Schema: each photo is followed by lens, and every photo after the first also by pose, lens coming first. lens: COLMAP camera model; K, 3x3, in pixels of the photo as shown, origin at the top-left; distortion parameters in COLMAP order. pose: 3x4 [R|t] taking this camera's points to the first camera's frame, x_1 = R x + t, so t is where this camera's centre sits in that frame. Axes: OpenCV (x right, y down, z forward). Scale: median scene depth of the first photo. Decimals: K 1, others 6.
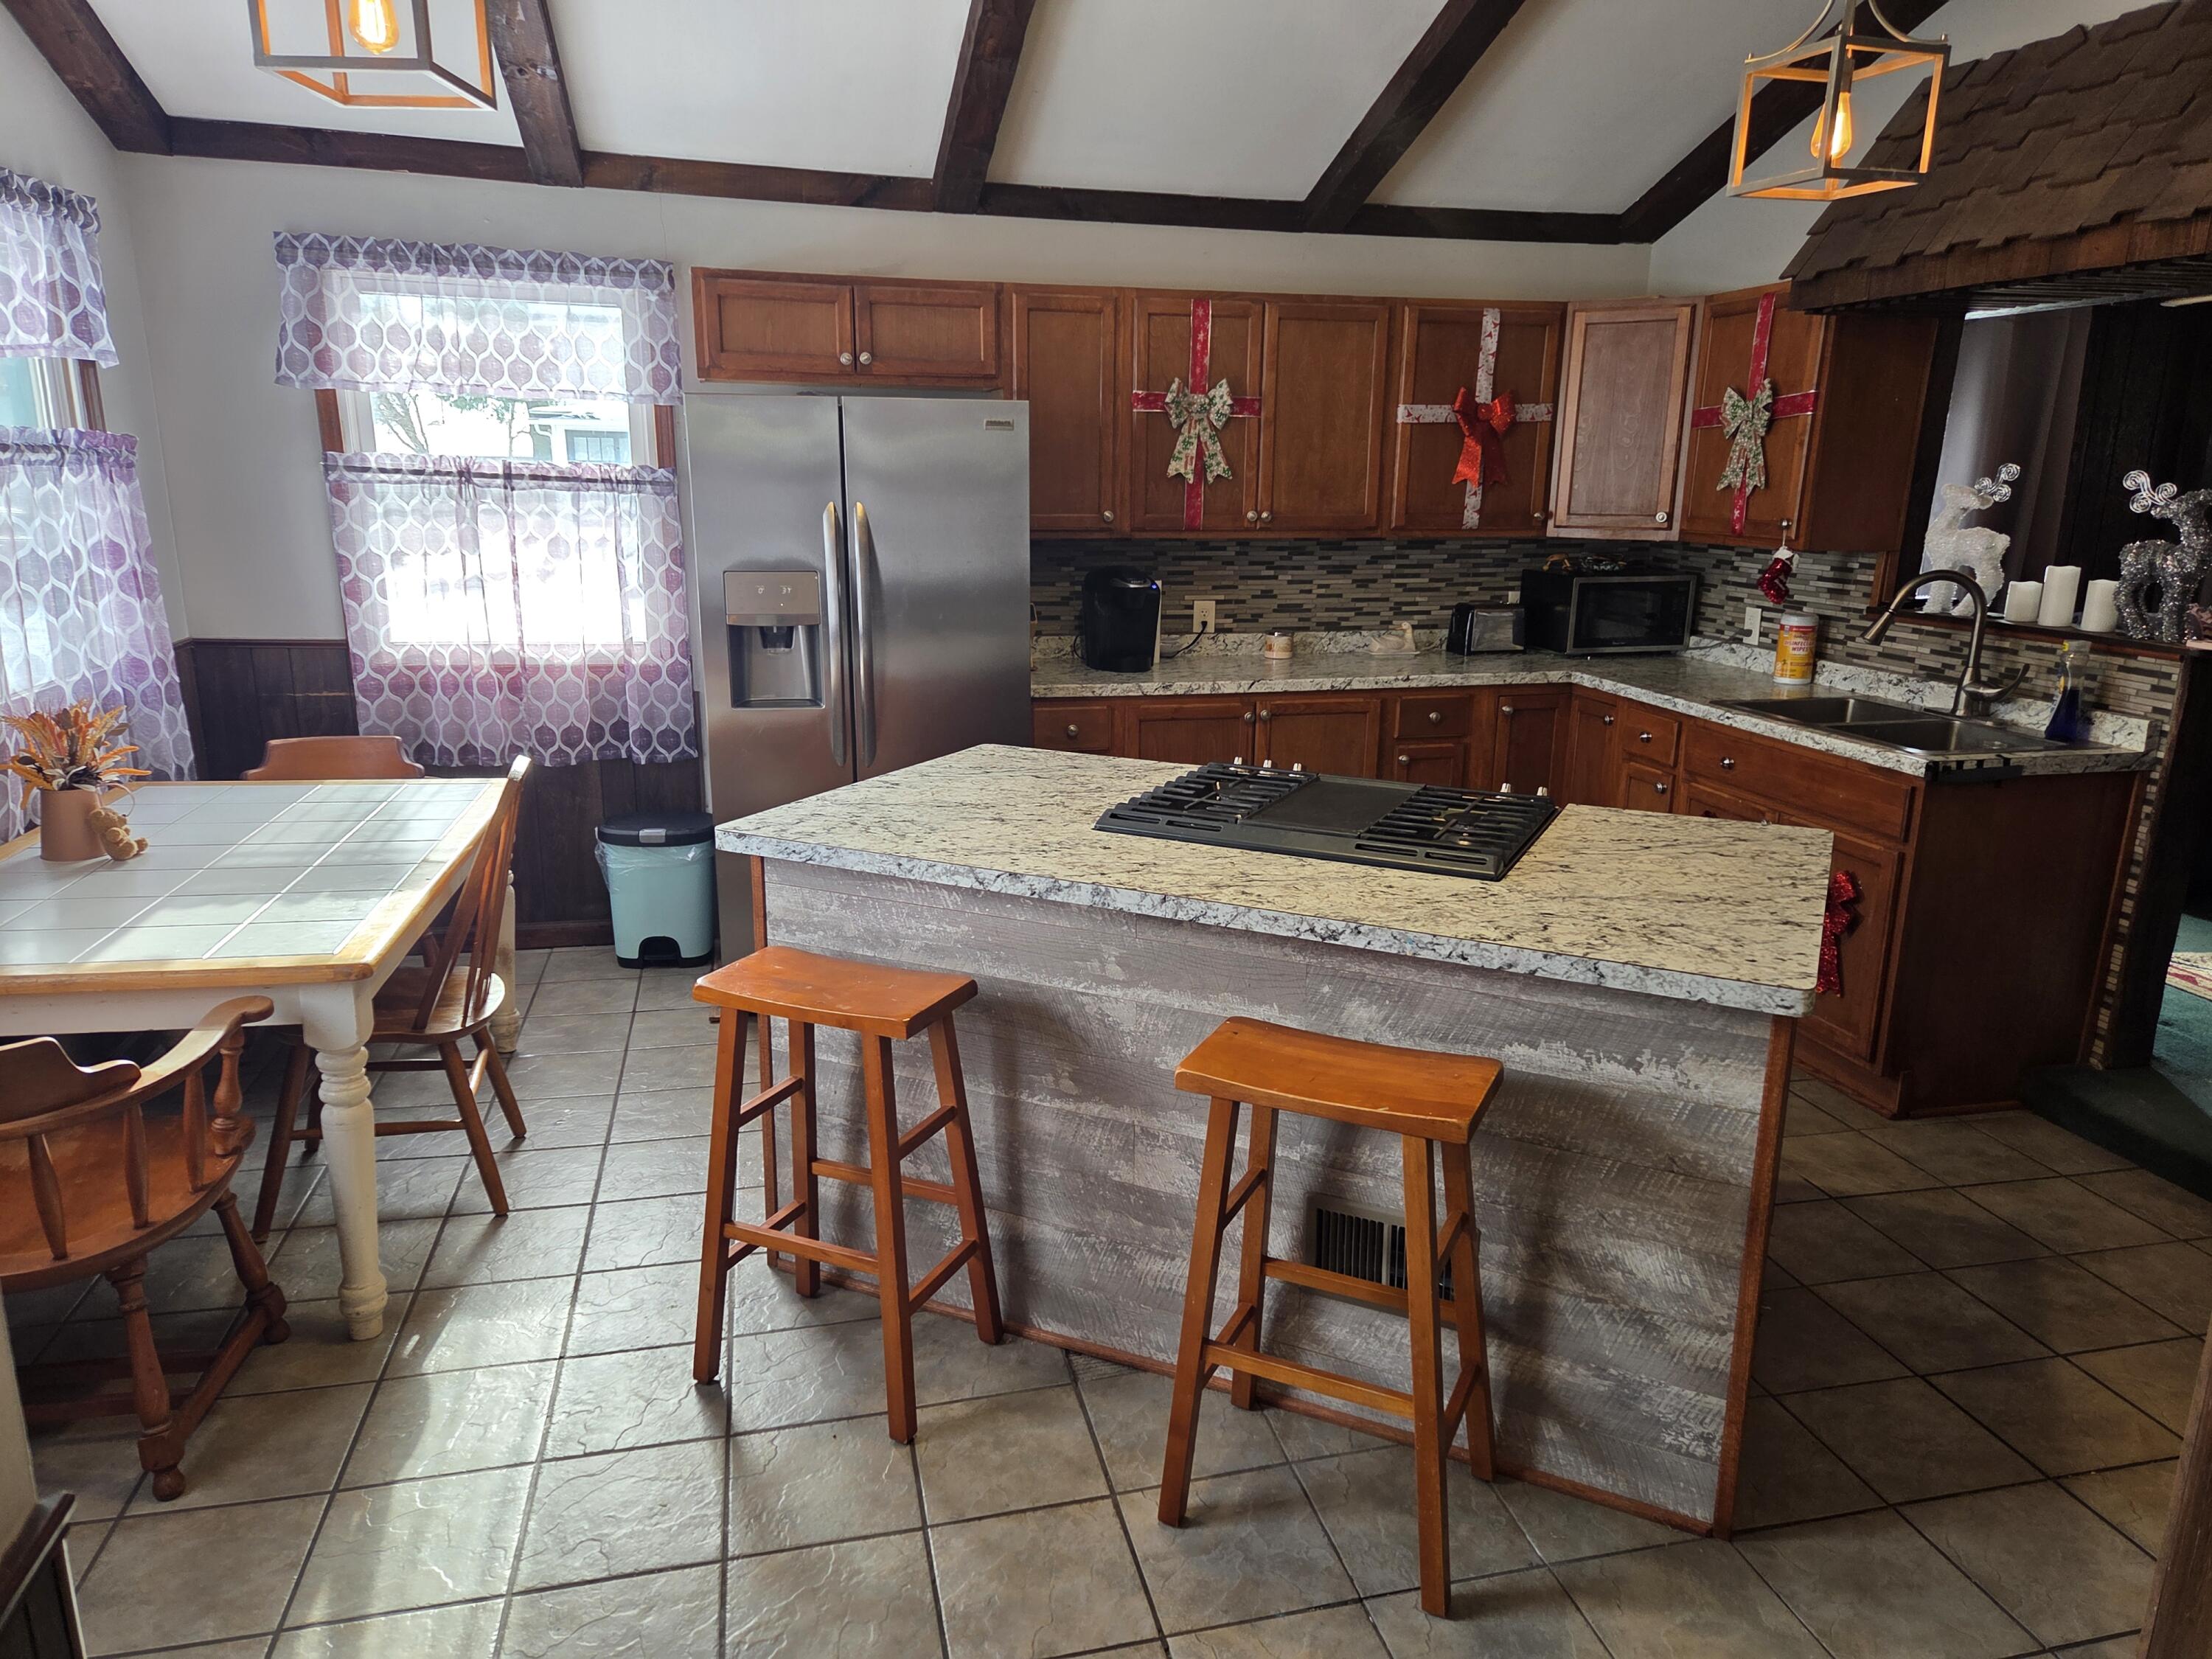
lens RADIAL K [[1470.0, 0, 1110.2], [0, 1470.0, 840.3], [0, 0, 1]] dist [0.070384, -0.052760]
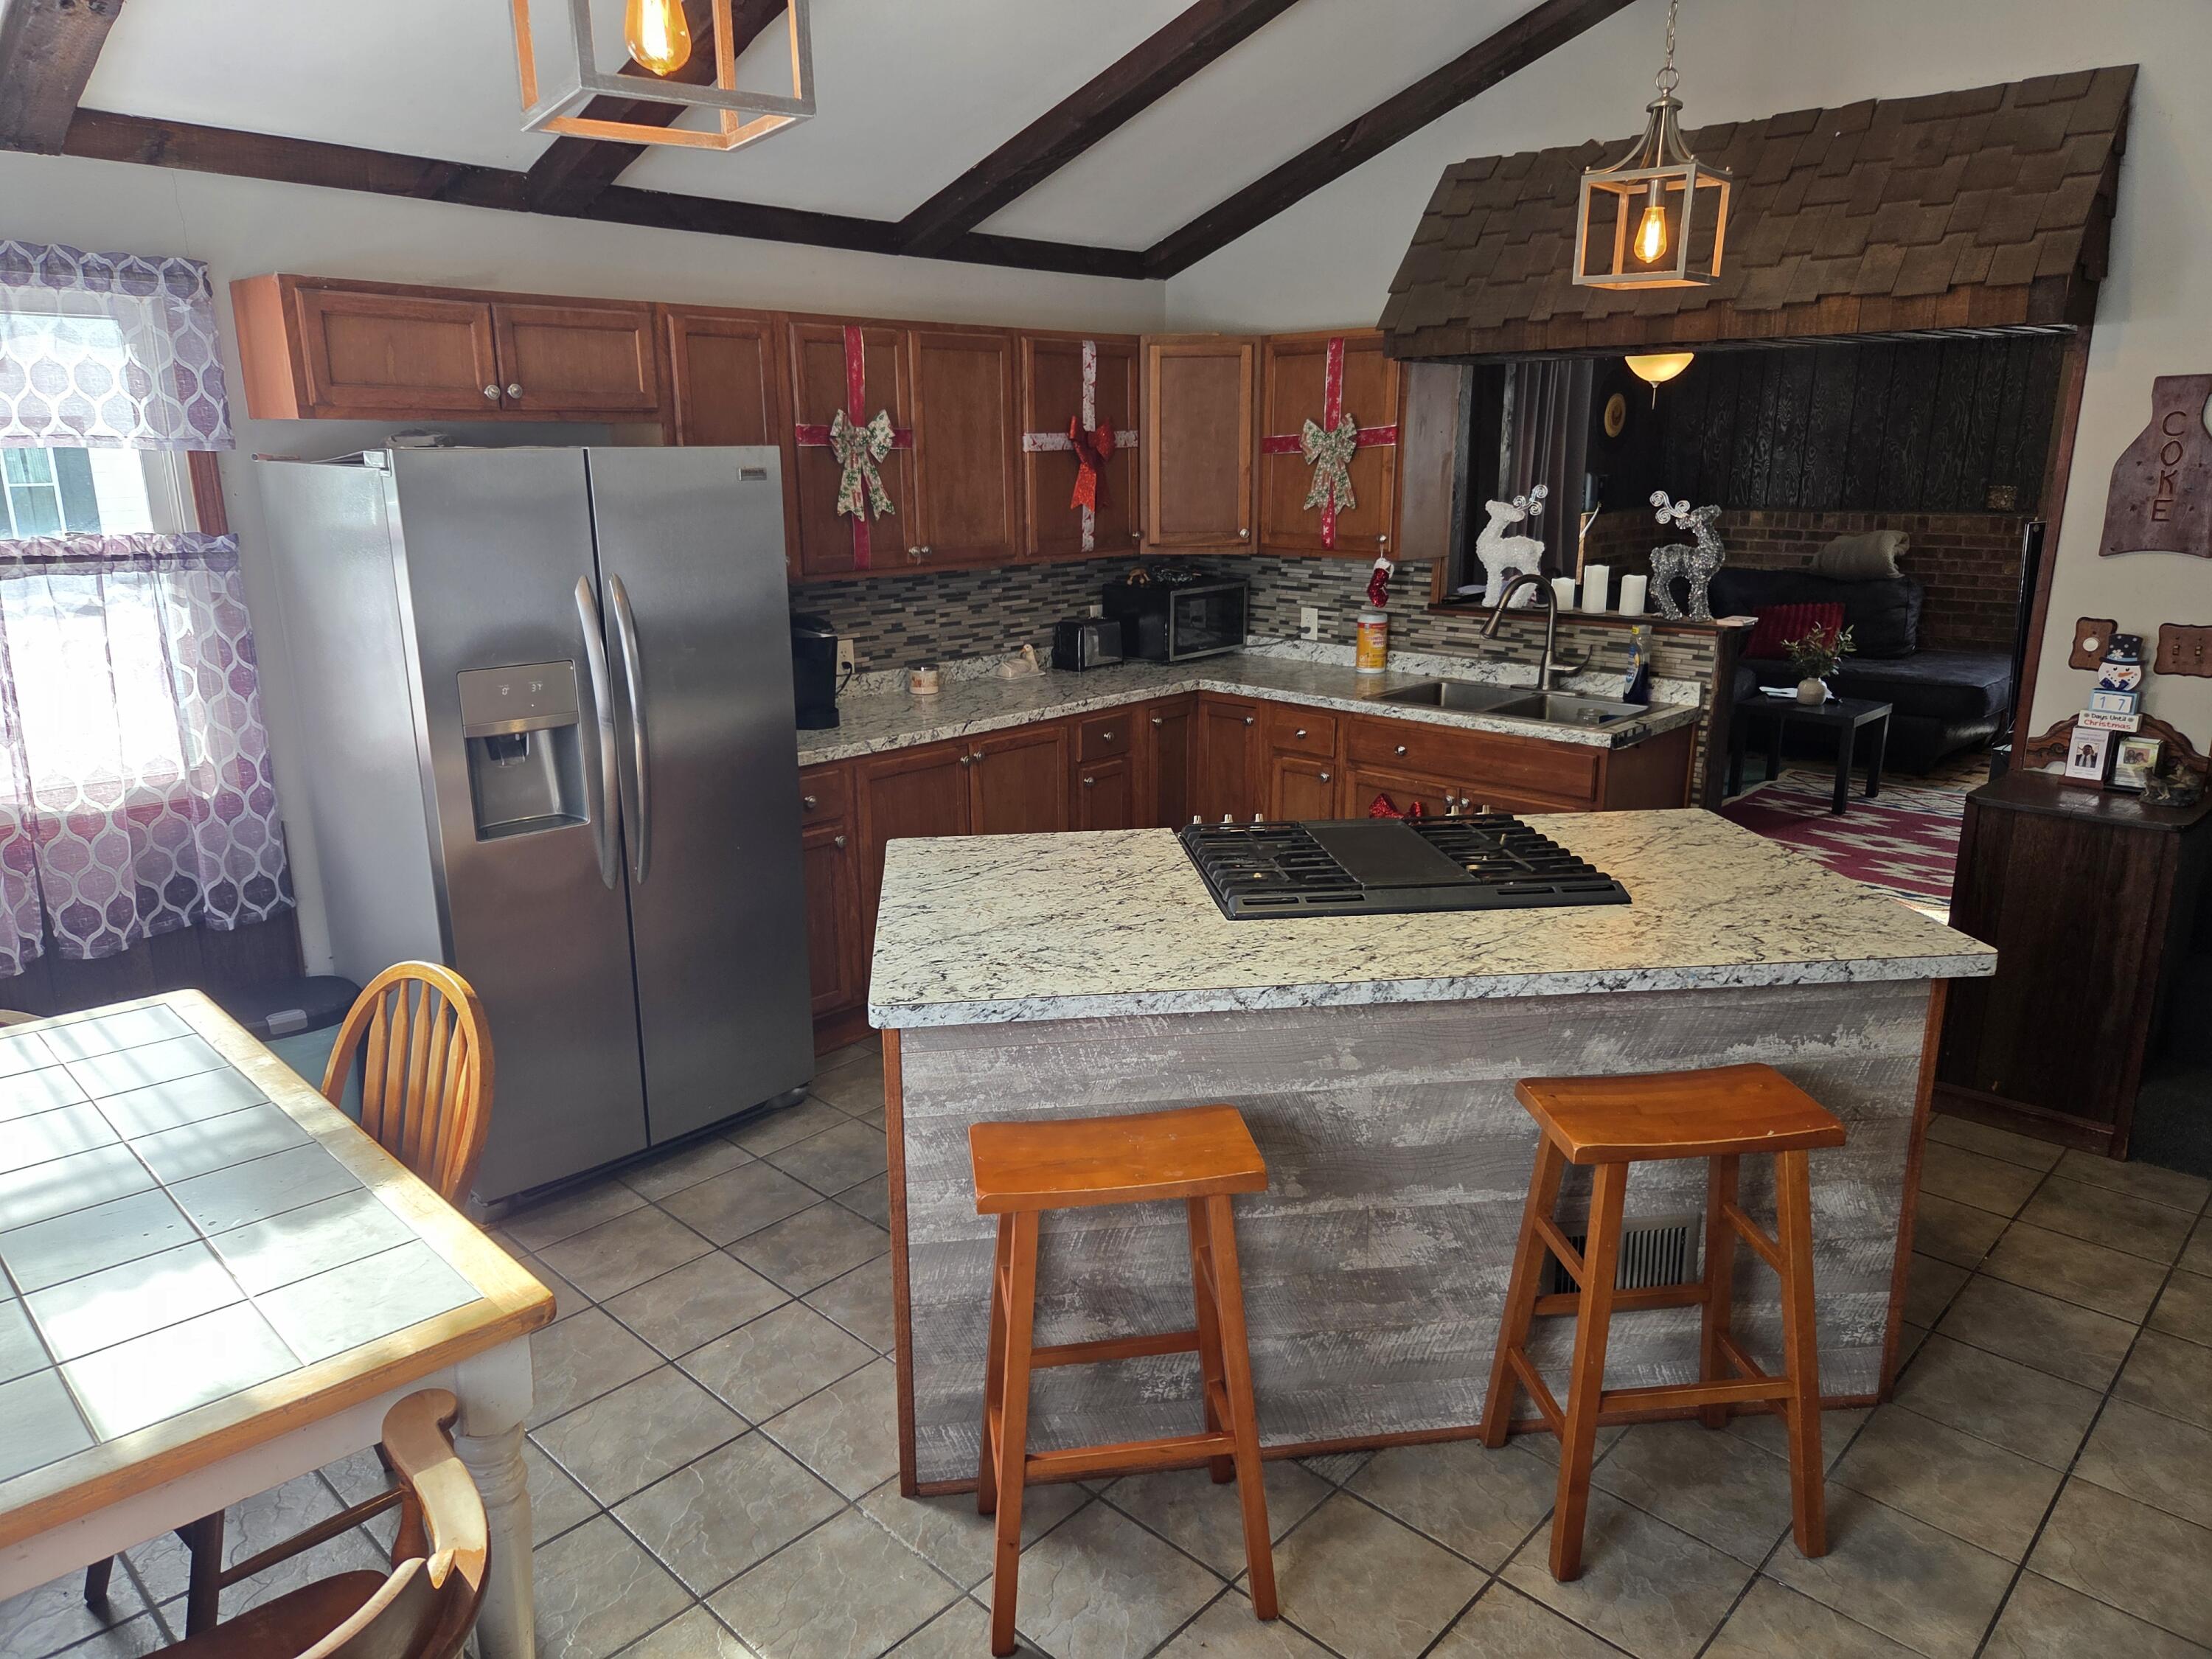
lens RADIAL K [[1476.0, 0, 1103.2], [0, 1476.0, 821.4], [0, 0, 1]] dist [0.062224, -0.048603]
pose [[0.840537, -0.151964, 0.520004, -0.354718], [0.149982, 0.987609, 0.046184, -0.079323], [-0.520579, 0.039172, 0.852914, 0.136028]]
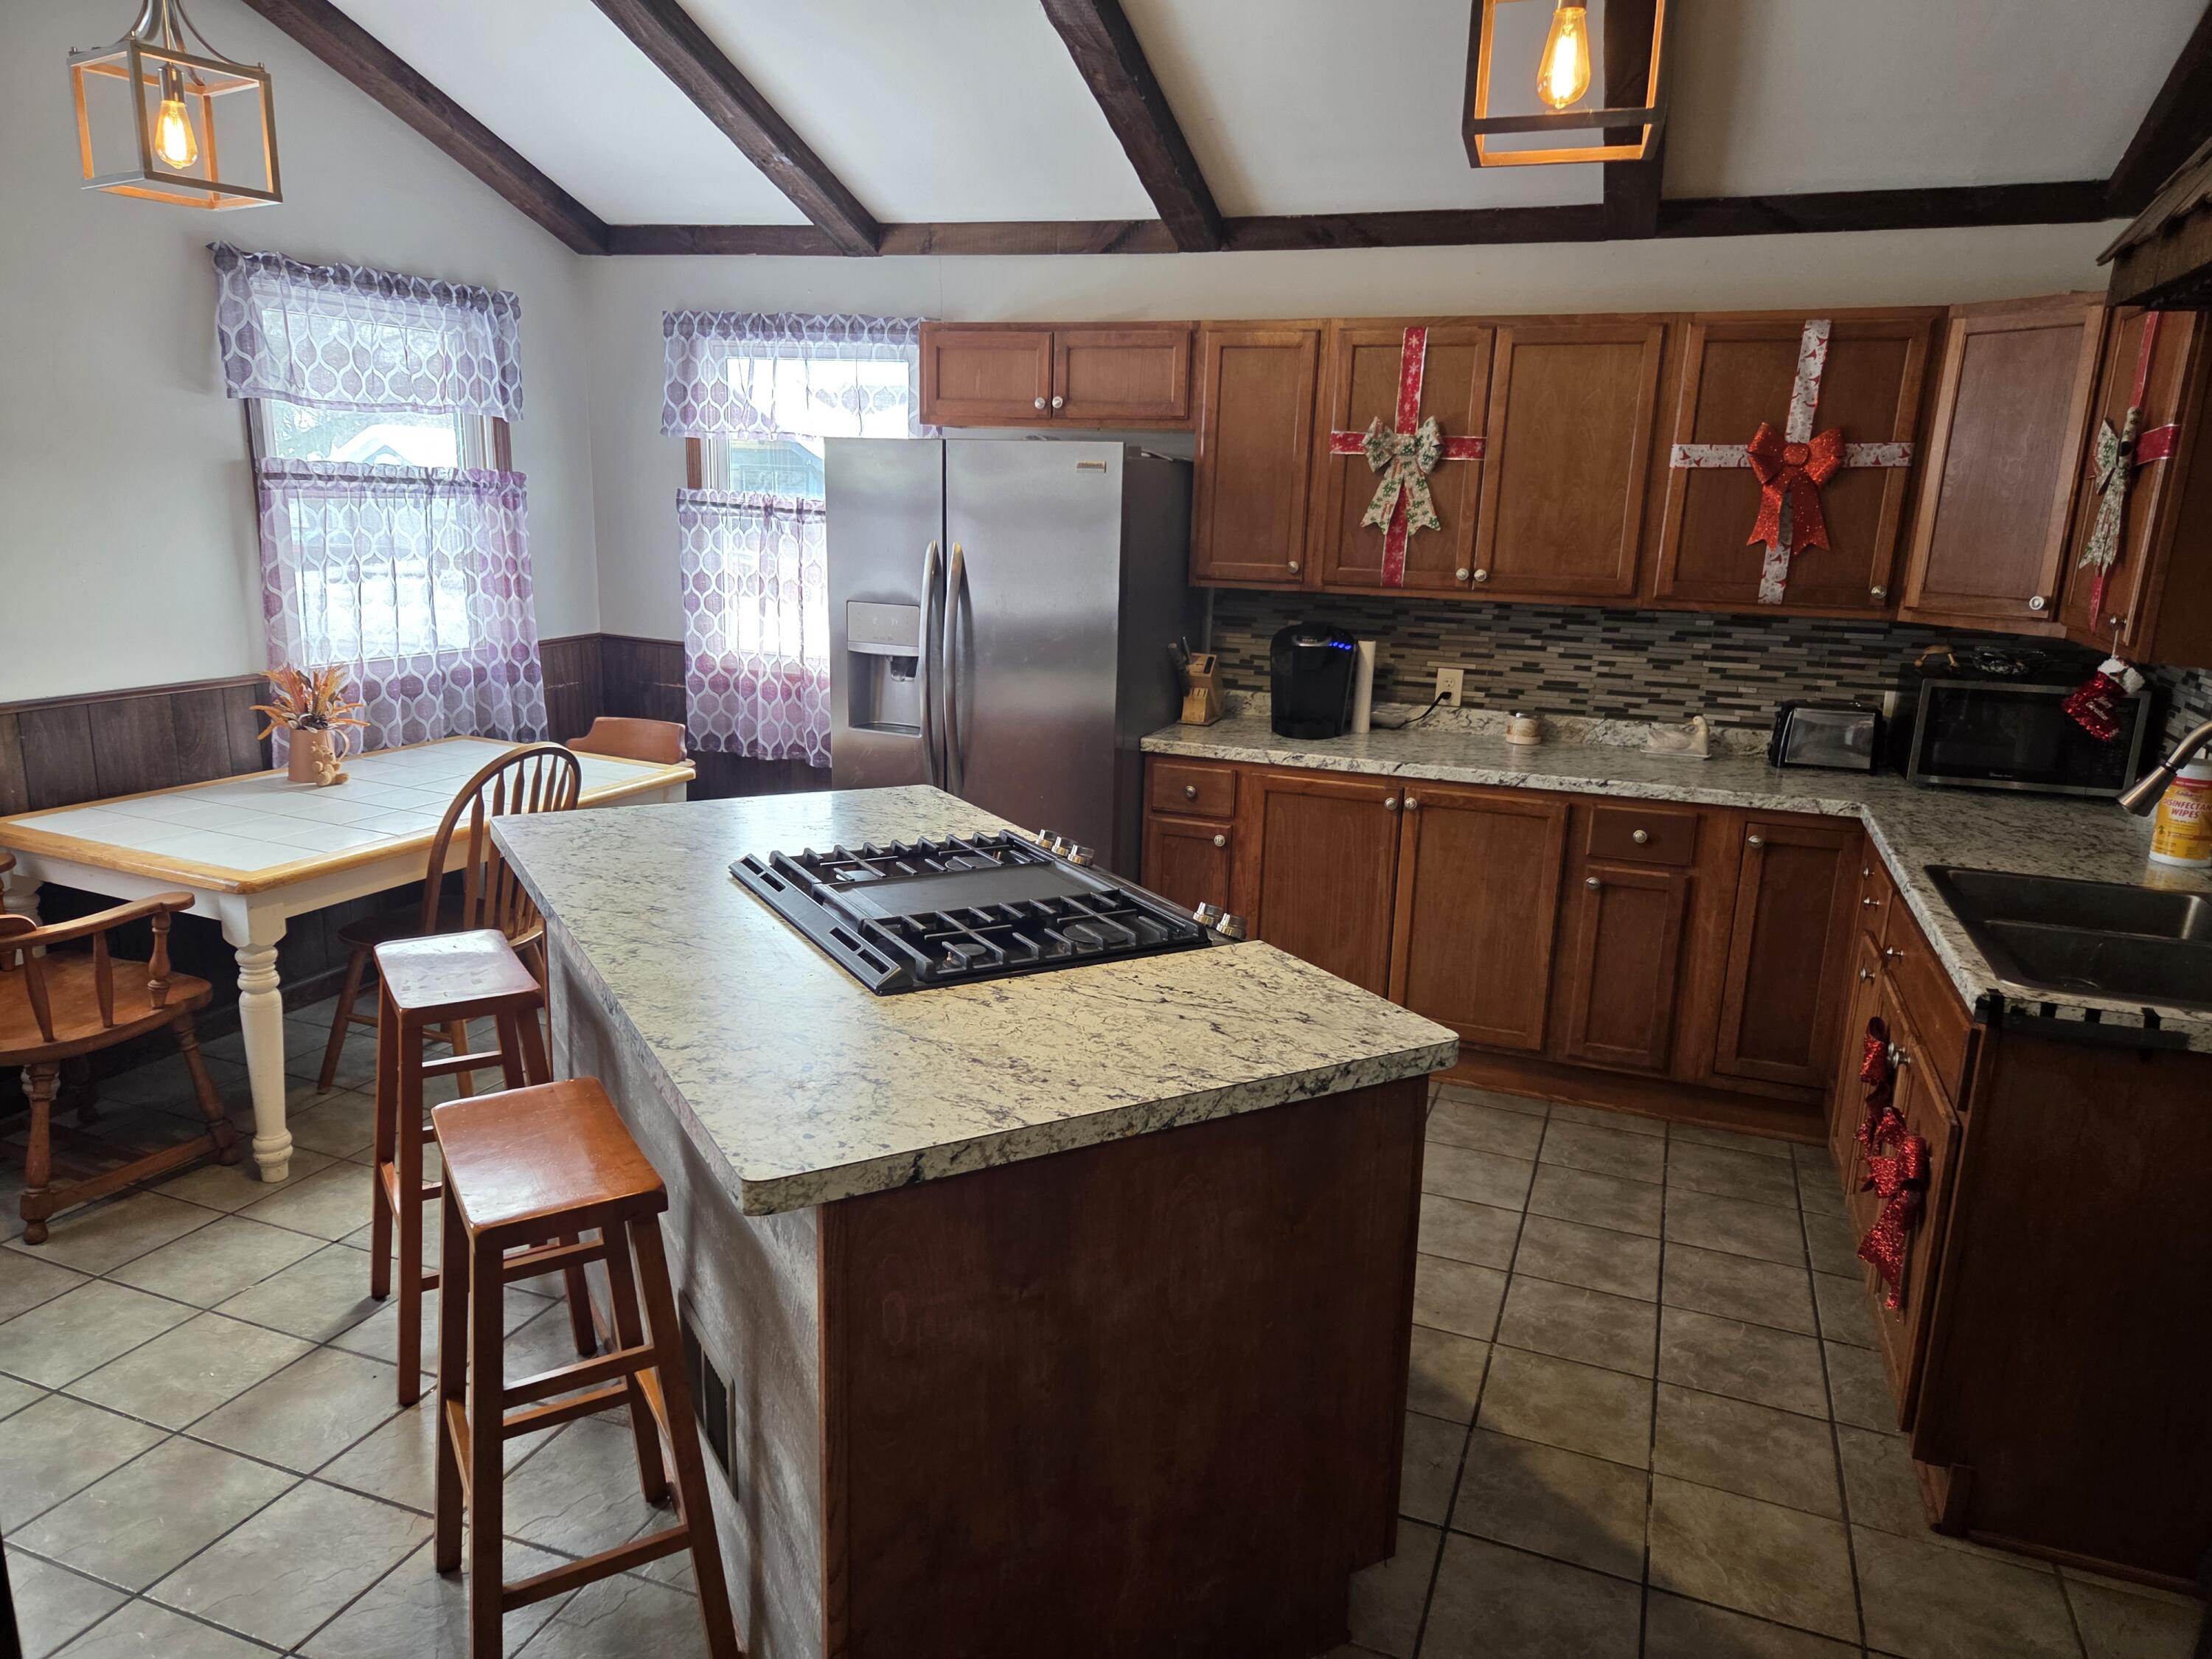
lens RADIAL K [[1472.9, 0, 1090.2], [0, 1472.9, 838.5], [0, 0, 1]] dist [0.063420, -0.045668]
pose [[0.822506, 0.144891, -0.549991, 0.448714], [-0.161539, 0.986696, 0.018358, -0.053367], [0.545334, 0.073746, 0.834969, 0.190174]]
